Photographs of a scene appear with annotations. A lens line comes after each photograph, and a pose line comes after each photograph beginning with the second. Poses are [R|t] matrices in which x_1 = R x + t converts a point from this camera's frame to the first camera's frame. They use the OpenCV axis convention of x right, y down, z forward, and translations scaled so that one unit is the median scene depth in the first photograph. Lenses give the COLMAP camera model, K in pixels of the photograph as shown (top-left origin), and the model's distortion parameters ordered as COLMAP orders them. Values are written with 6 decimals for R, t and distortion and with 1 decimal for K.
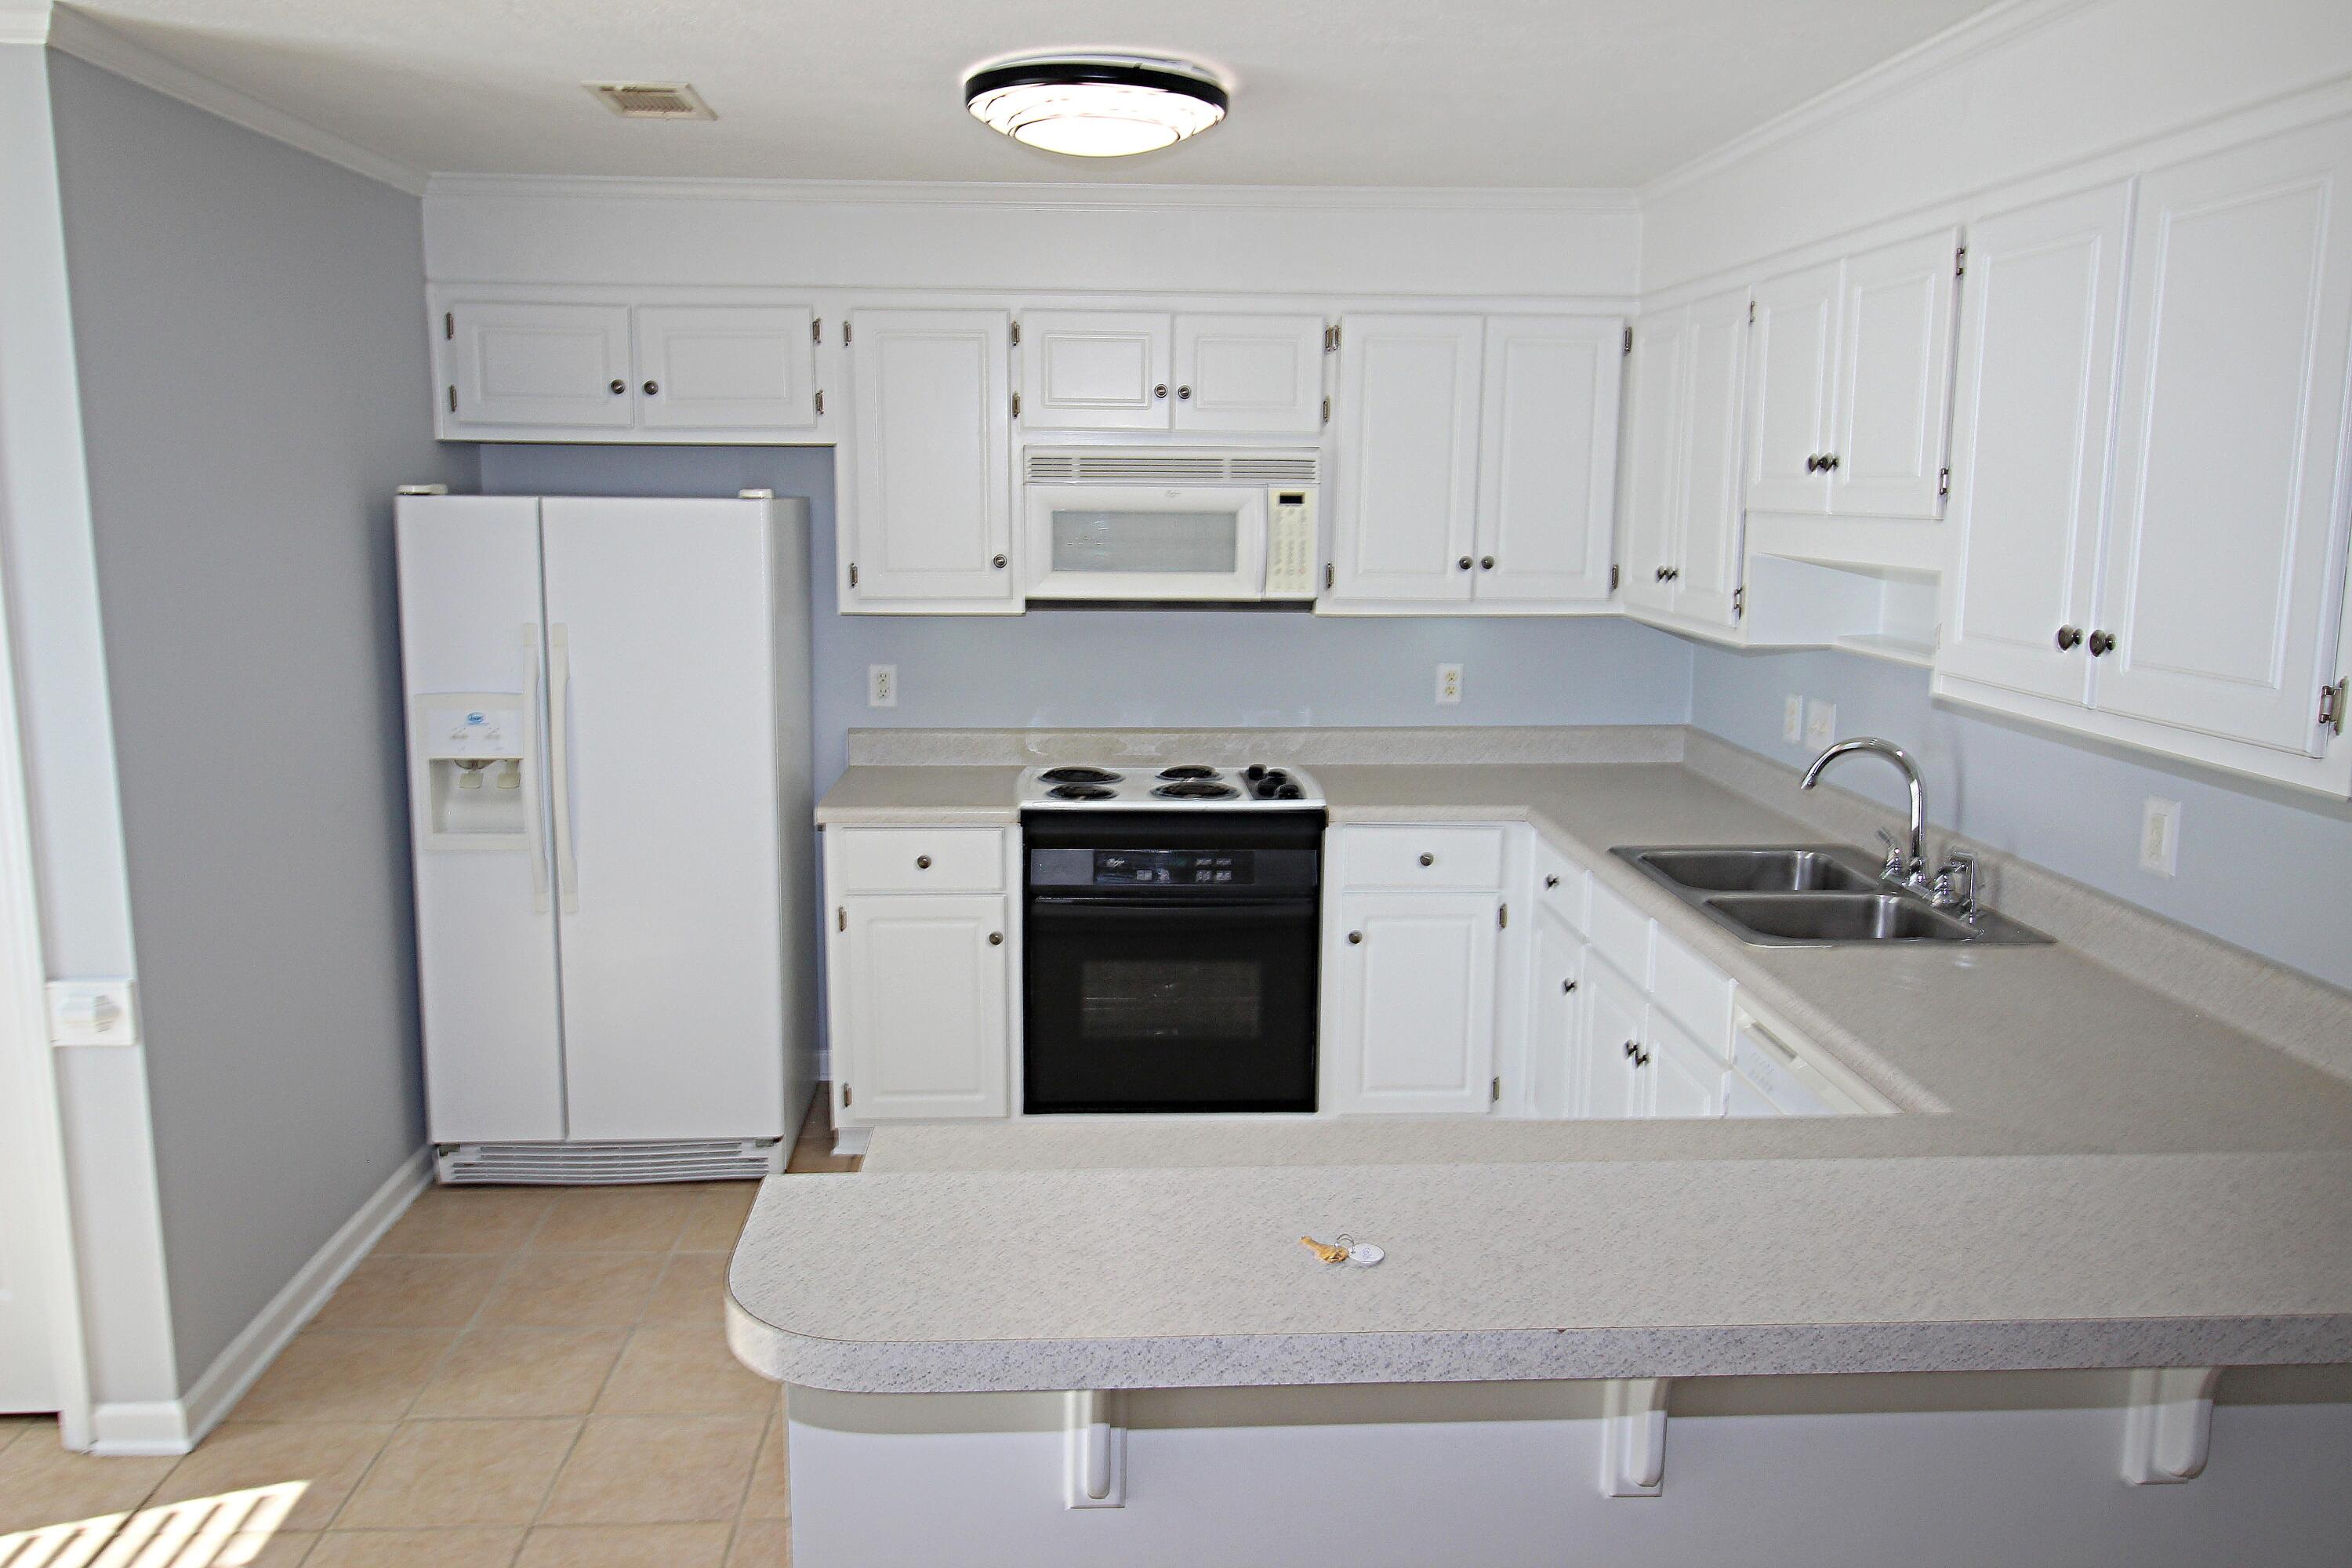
lens RADIAL K [[1726.3, 0, 1150.0], [0, 1726.3, 757.9], [0, 0, 1]] dist [0.010121, -0.000972]
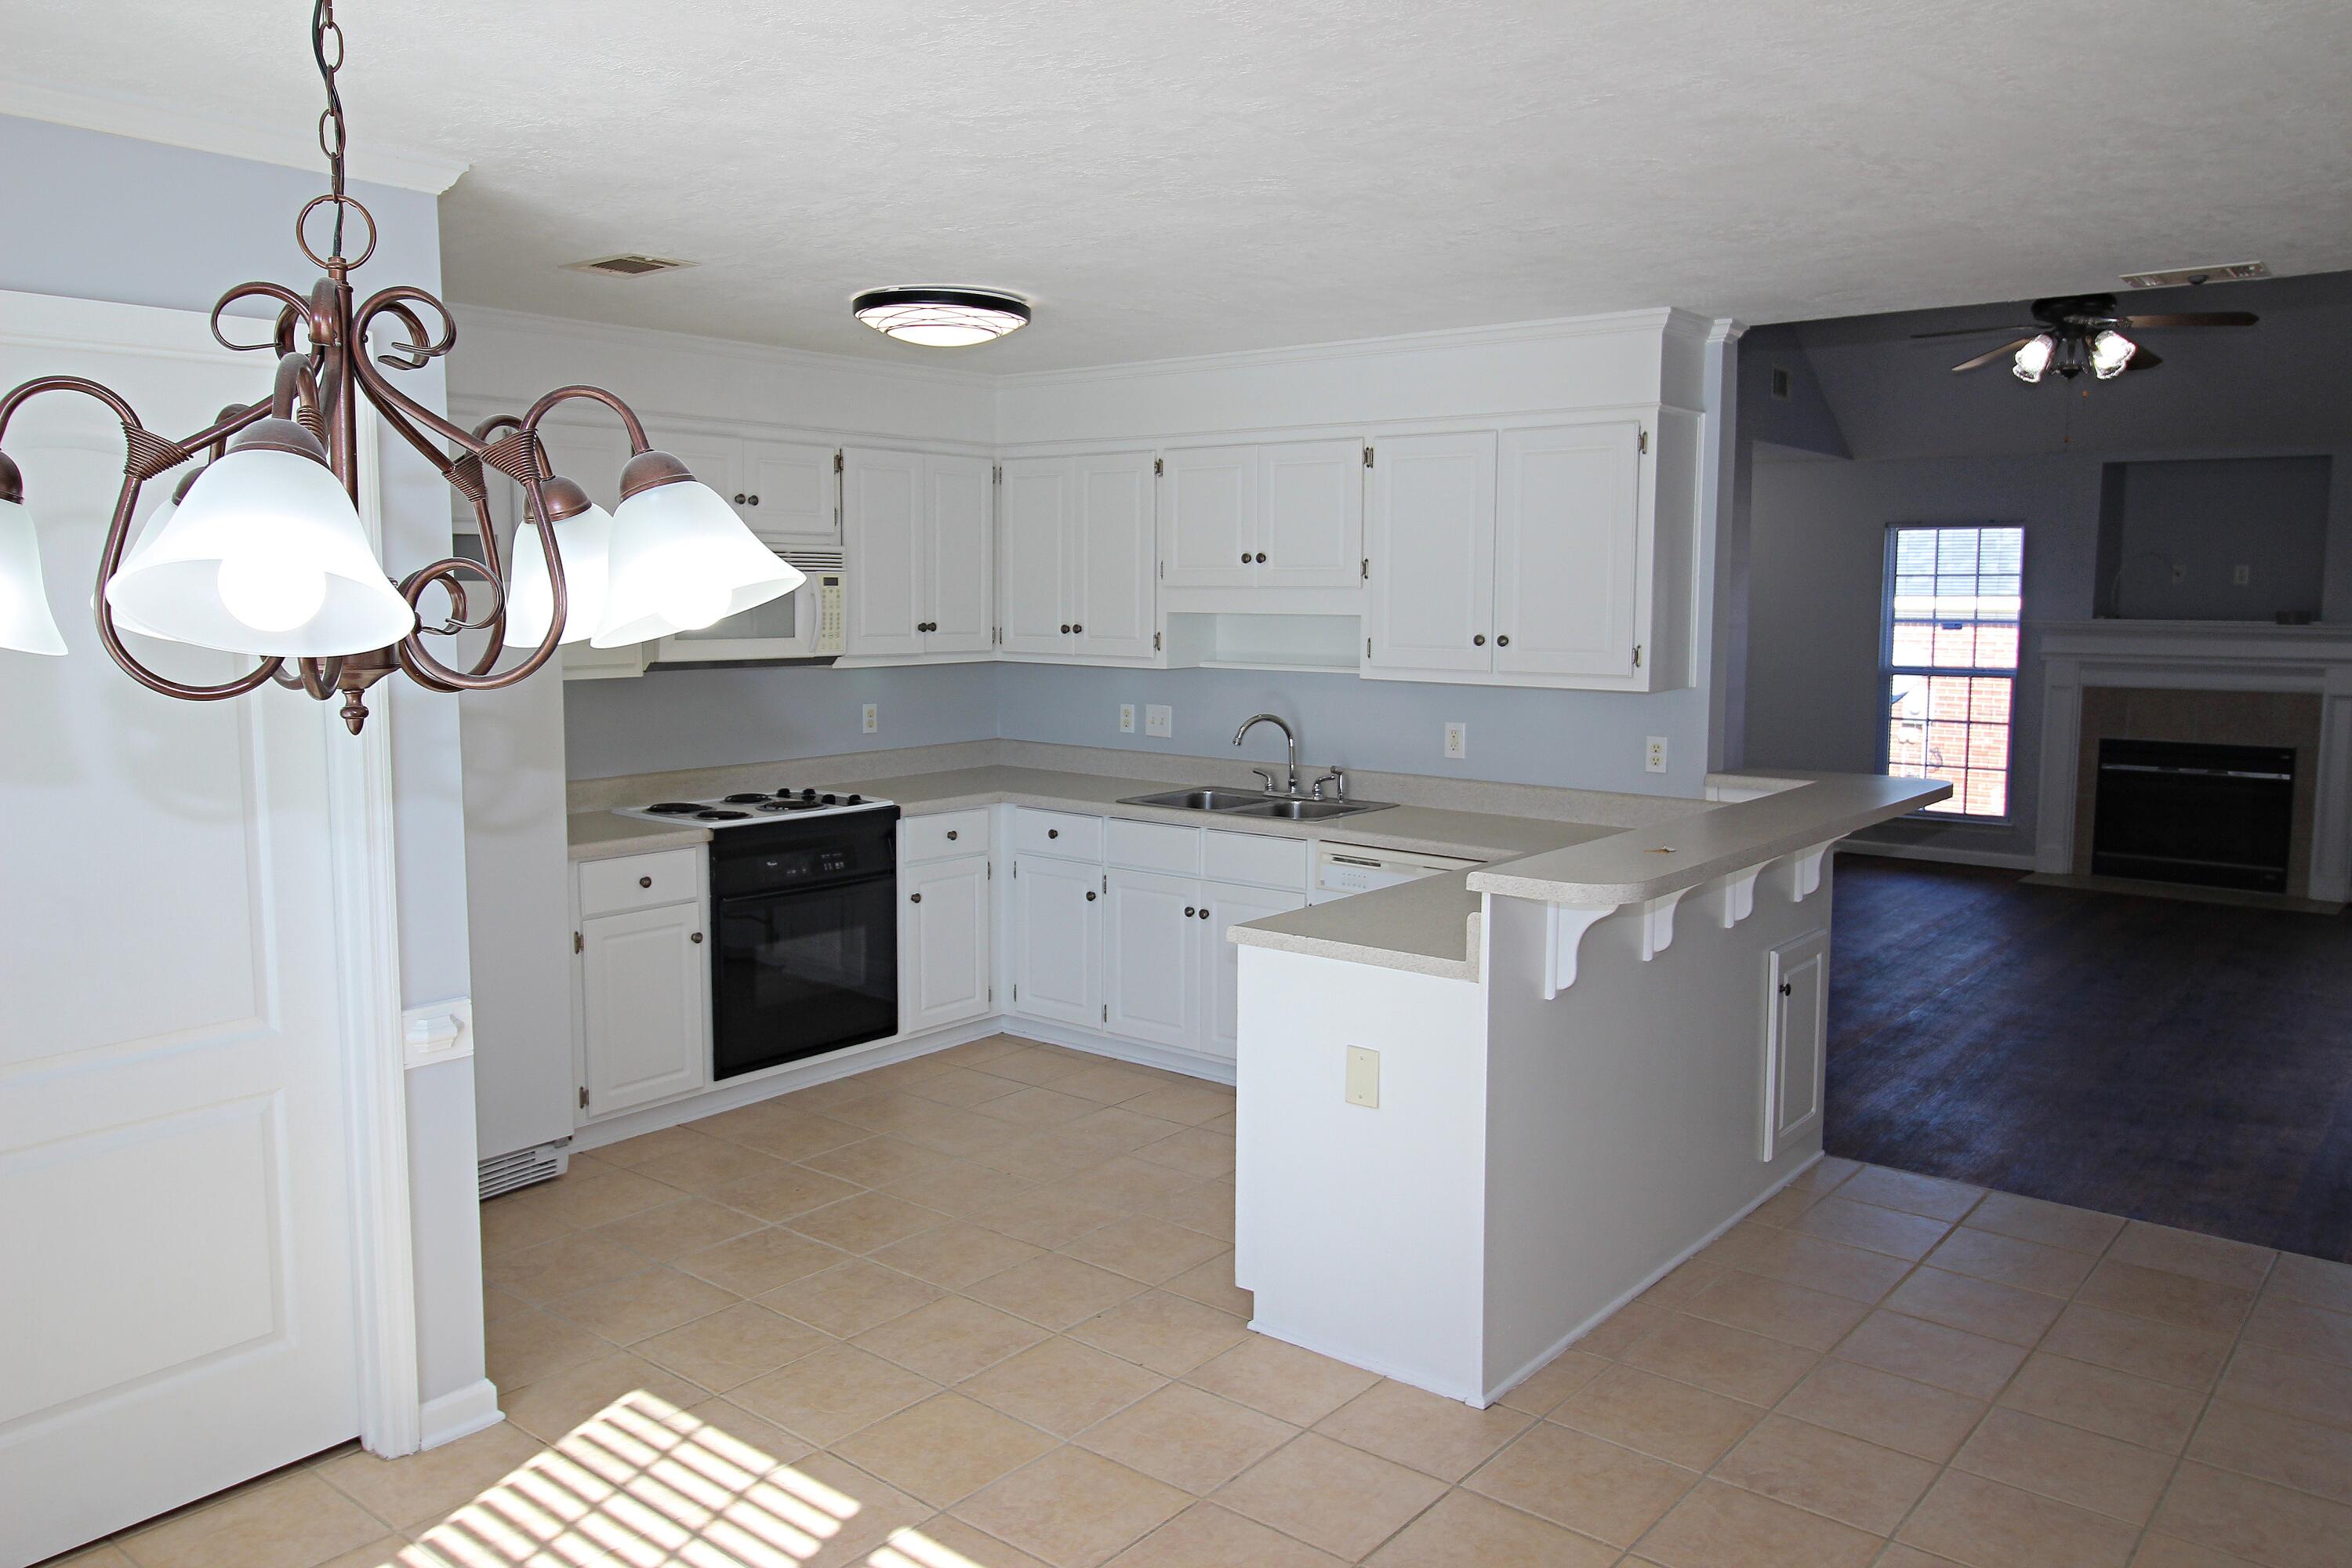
lens RADIAL K [[1726.3, 0, 1150.0], [0, 1726.3, 757.9], [0, 0, 1]] dist [0.010121, -0.000972]
pose [[0.672358, -0.077146, 0.736195, -0.761343], [0.117211, 0.993103, -0.002979, 0.019161], [-0.730888, 0.088293, 0.676763, -0.075411]]
